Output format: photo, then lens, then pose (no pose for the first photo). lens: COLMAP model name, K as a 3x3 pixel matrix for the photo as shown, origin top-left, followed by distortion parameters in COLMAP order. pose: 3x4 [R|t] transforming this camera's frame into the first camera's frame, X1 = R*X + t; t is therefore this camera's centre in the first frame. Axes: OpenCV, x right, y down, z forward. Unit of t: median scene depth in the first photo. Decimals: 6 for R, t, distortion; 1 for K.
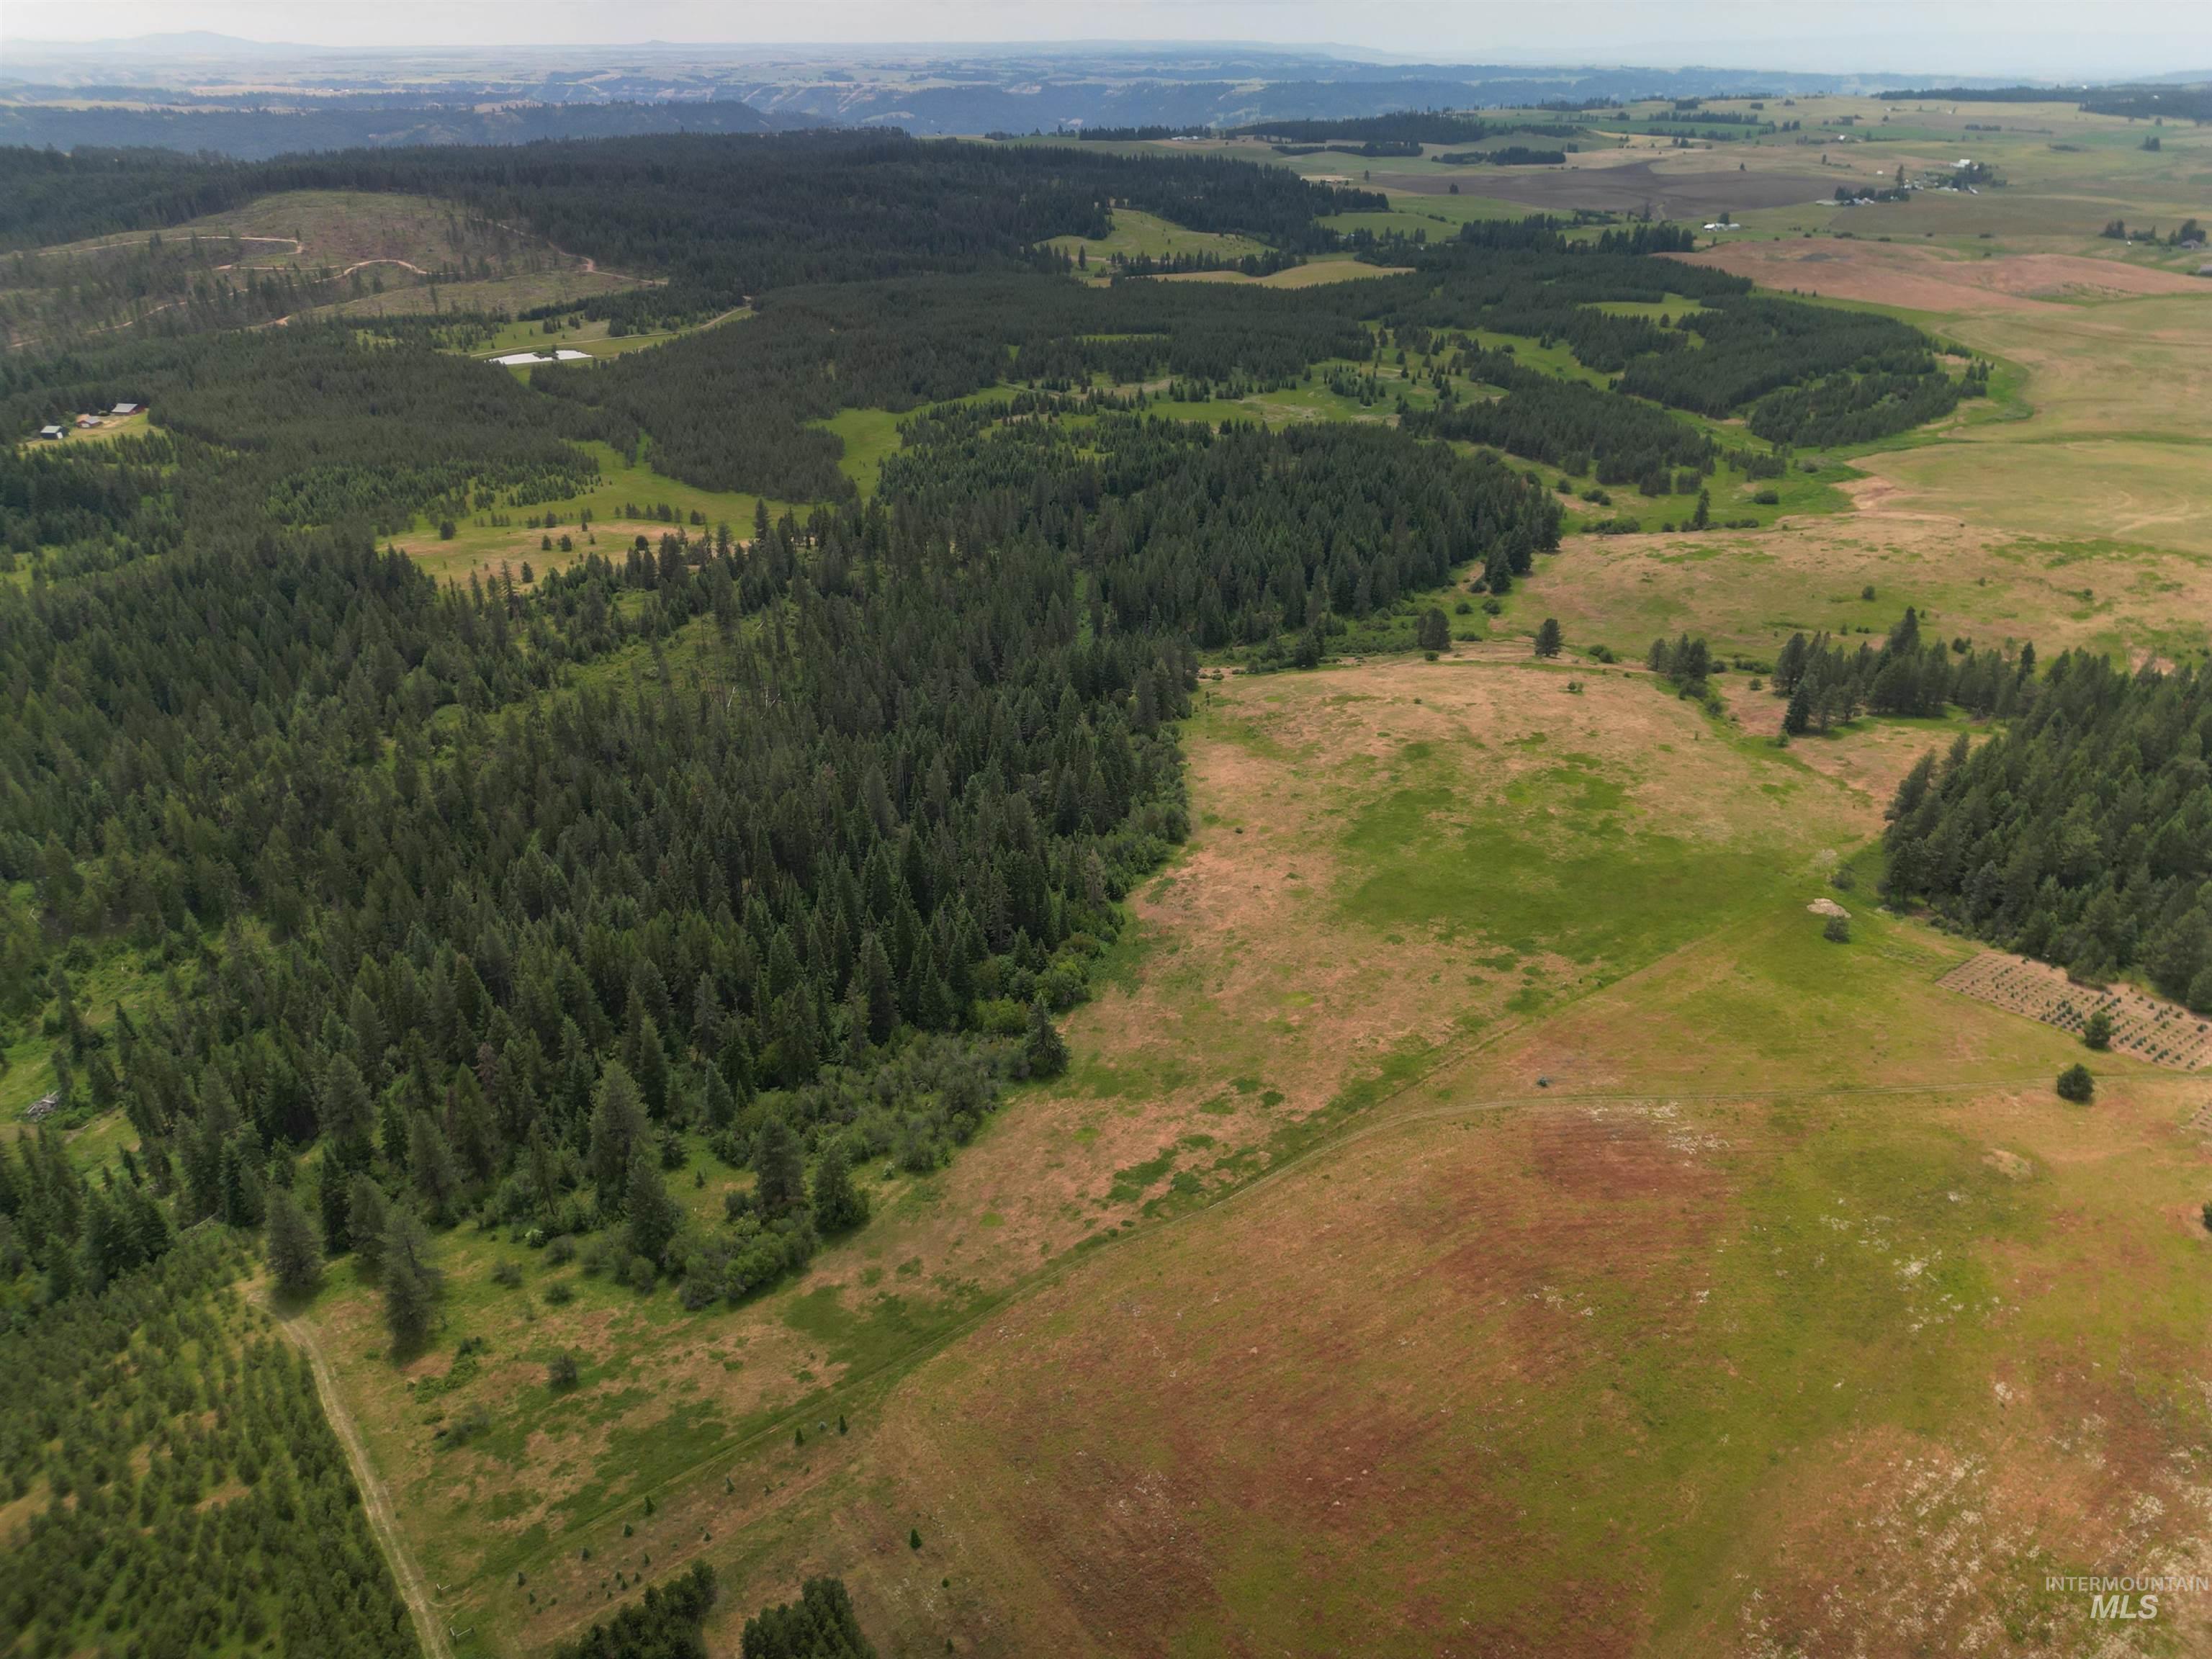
lens RADIAL K [[1546.7, 0, 1104.1], [0, 1546.7, 830.1], [0, 0, 1]] dist [0.063533, -0.052899]
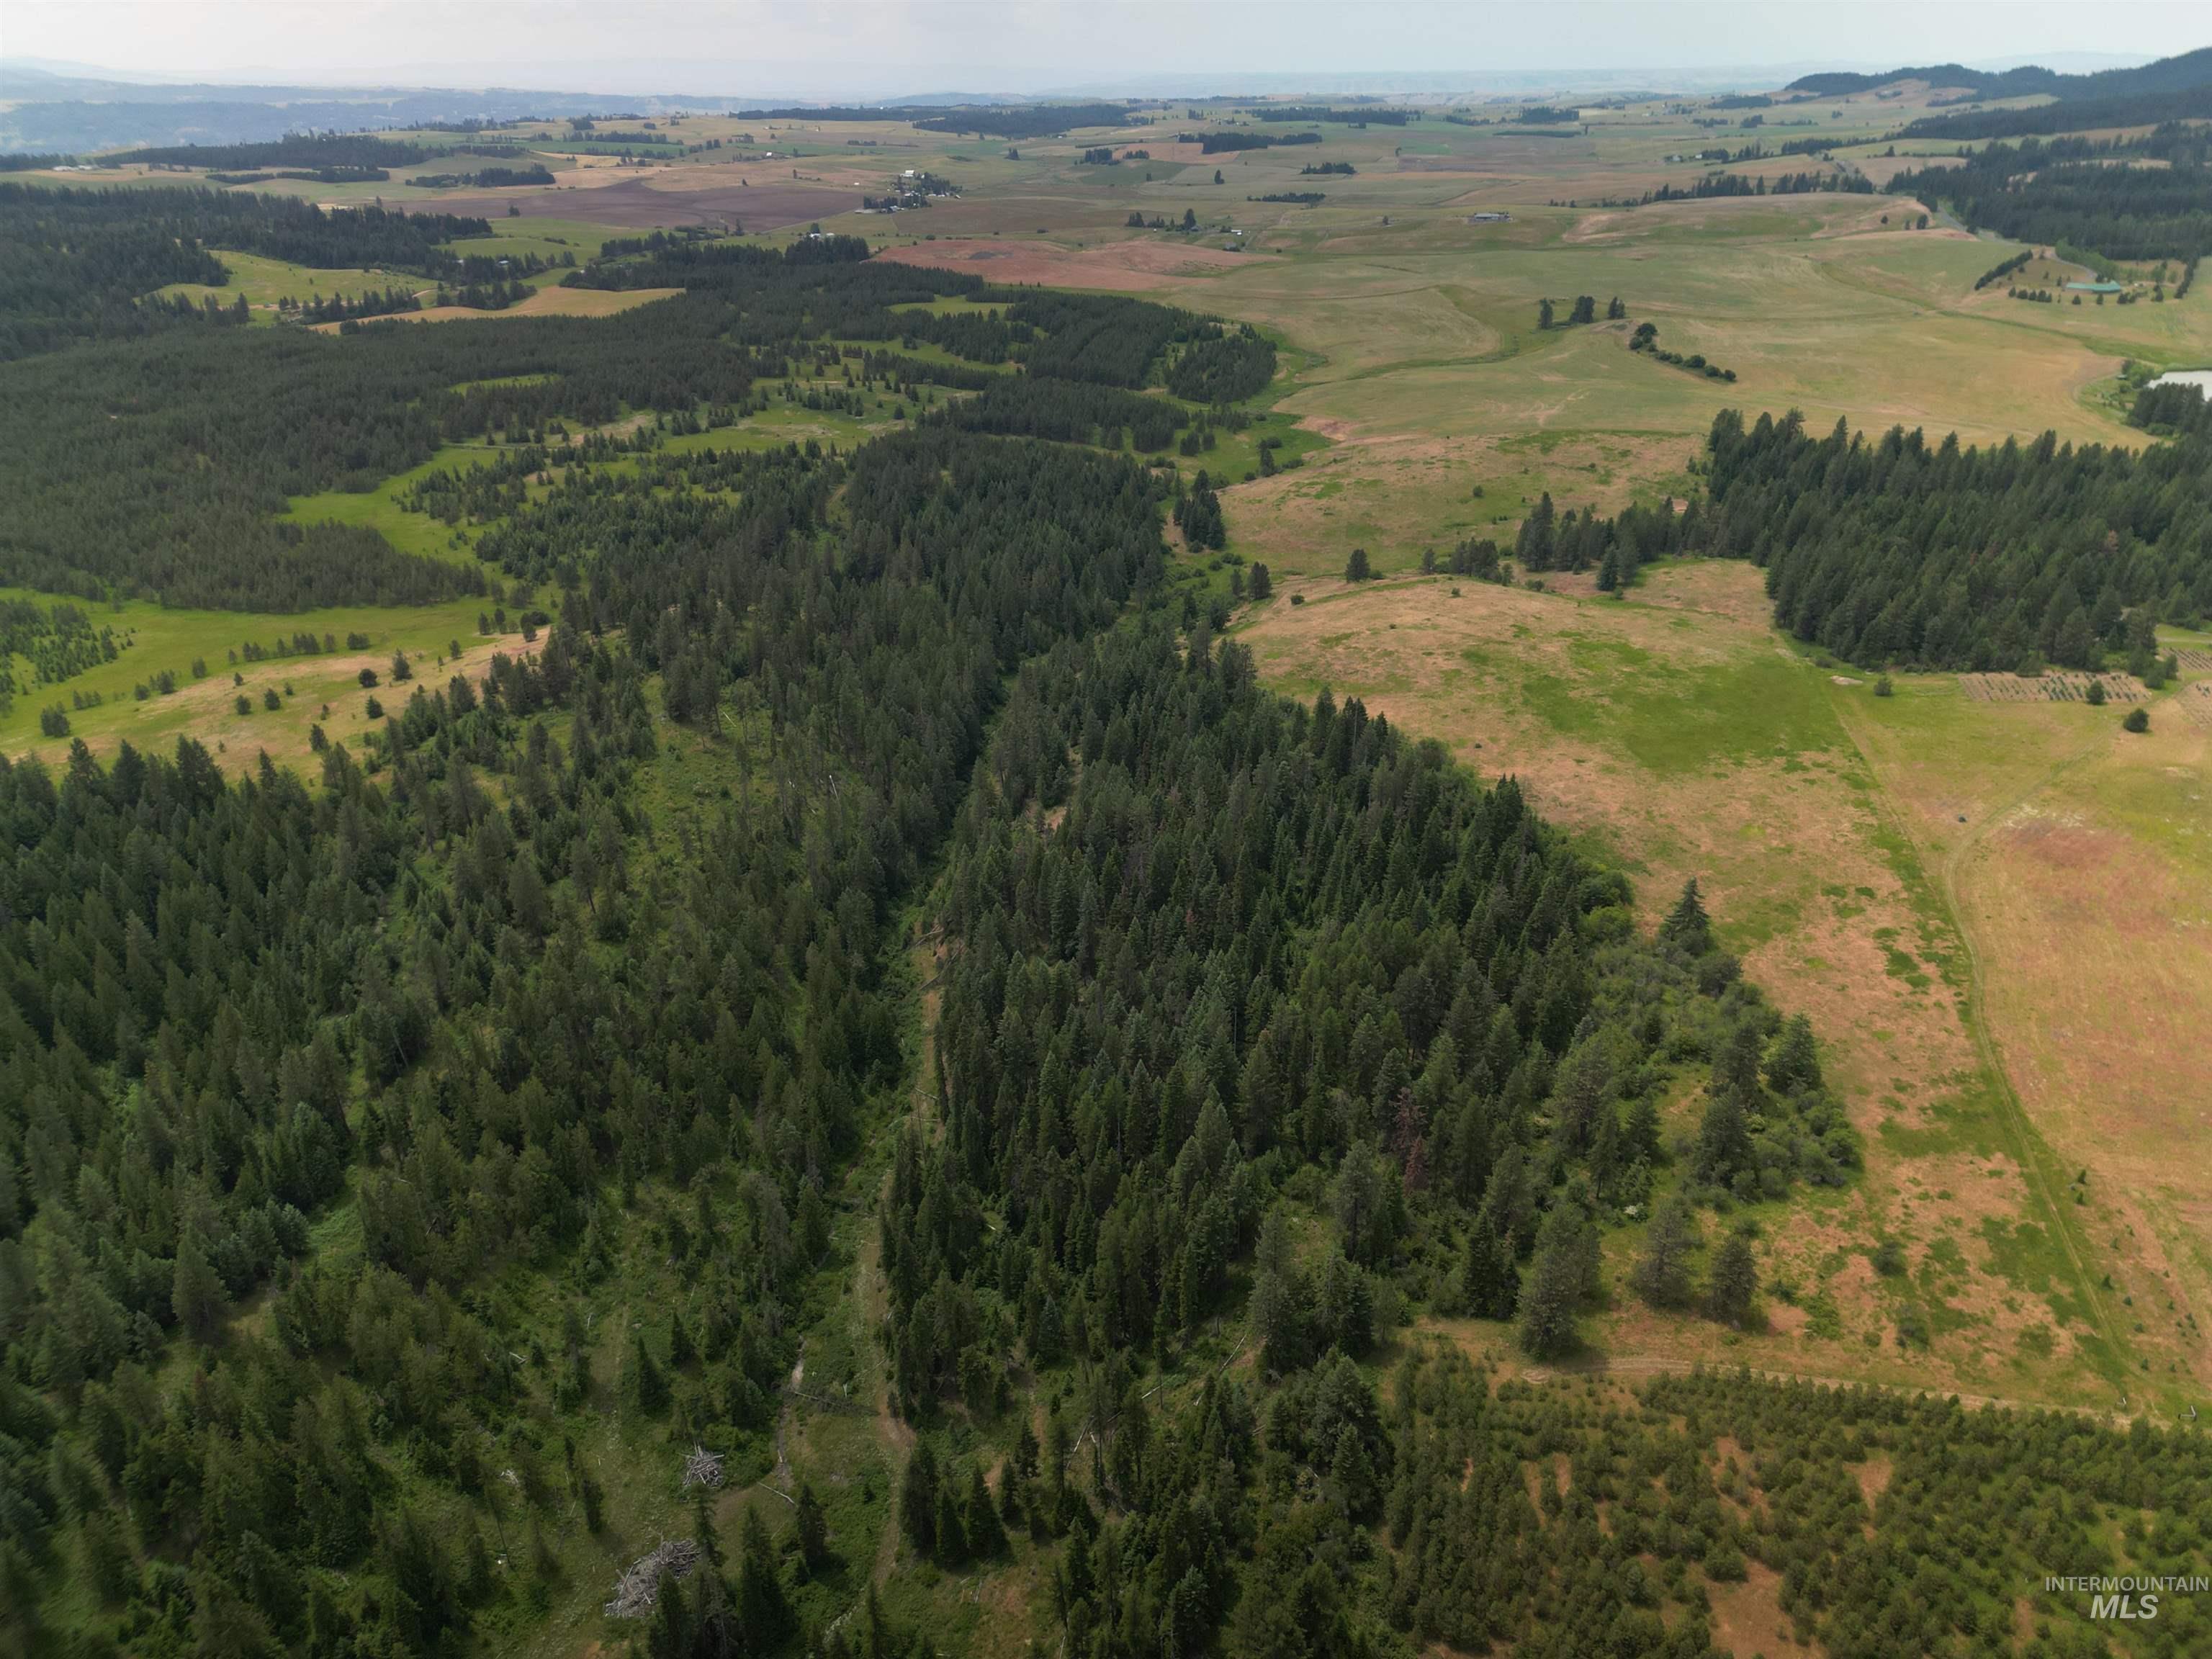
lens RADIAL K [[1546.7, 0, 1100.2], [0, 1546.7, 822.5], [0, 0, 1]] dist [0.063533, -0.052899]
pose [[0.773709, -0.274705, 0.570887, -0.546360], [0.283339, 0.956002, 0.076017, -0.076621], [-0.566652, 0.102939, 0.817502, 0.158792]]
